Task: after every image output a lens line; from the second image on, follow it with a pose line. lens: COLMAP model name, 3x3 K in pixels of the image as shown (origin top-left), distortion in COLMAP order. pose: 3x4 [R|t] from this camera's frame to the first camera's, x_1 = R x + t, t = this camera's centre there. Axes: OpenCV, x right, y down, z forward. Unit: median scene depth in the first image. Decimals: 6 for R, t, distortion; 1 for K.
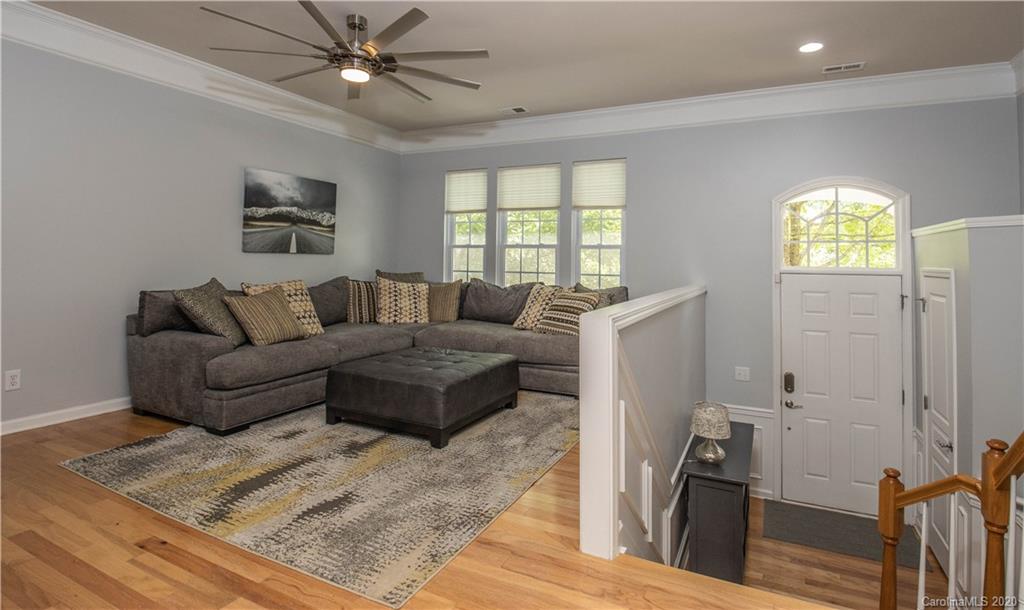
lens RADIAL K [[496.8, 0, 536.3], [0, 496.8, 246.0], [0, 0, 1]] dist [-0.000197, -0.000122]
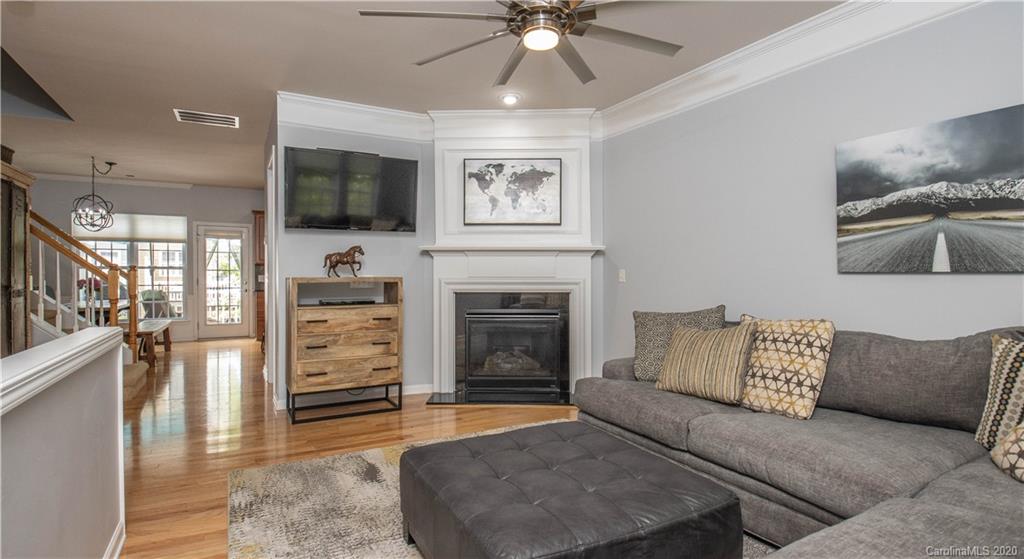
lens RADIAL K [[513.0, 0, 511.7], [0, 513.0, 278.7], [0, 0, 1]] dist [-0.001427, -0.000270]
pose [[-0.596044, -0.009986, -0.802890, 0.218779], [0.012699, 0.999680, -0.021862, 0.029323], [0.802852, -0.023226, -0.595726, 1.060400]]
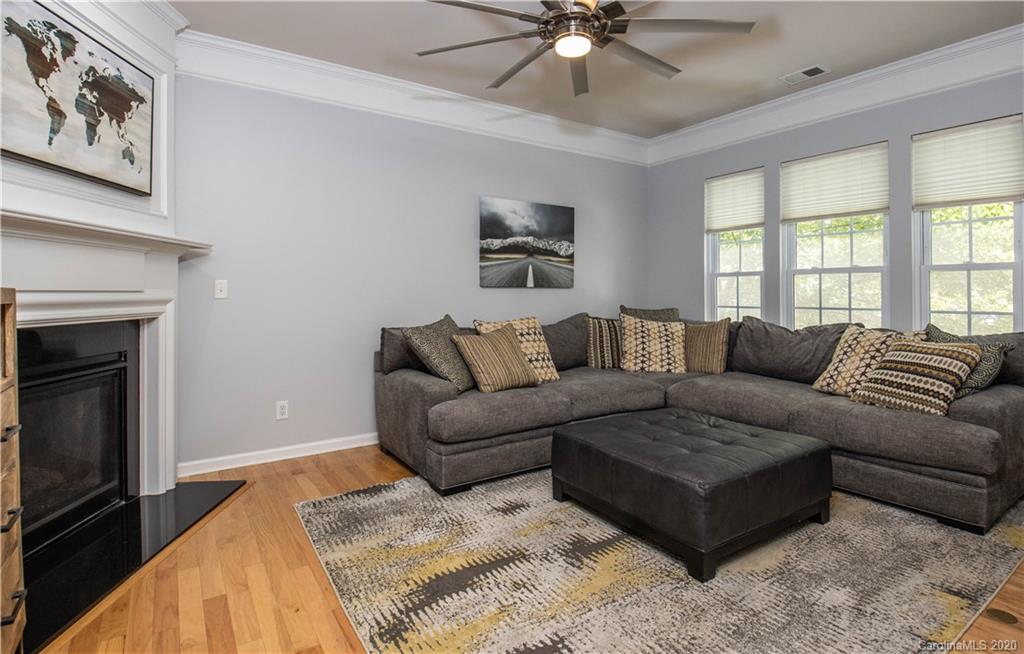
lens RADIAL K [[509.3, 0, 515.1], [0, 509.3, 292.1], [0, 0, 1]] dist [-0.002060, -0.008086]
pose [[0.855652, -0.016480, -0.517289, -0.034908], [0.027961, 0.999505, 0.014408, 0.009555], [0.516796, -0.026792, 0.855689, 0.208332]]
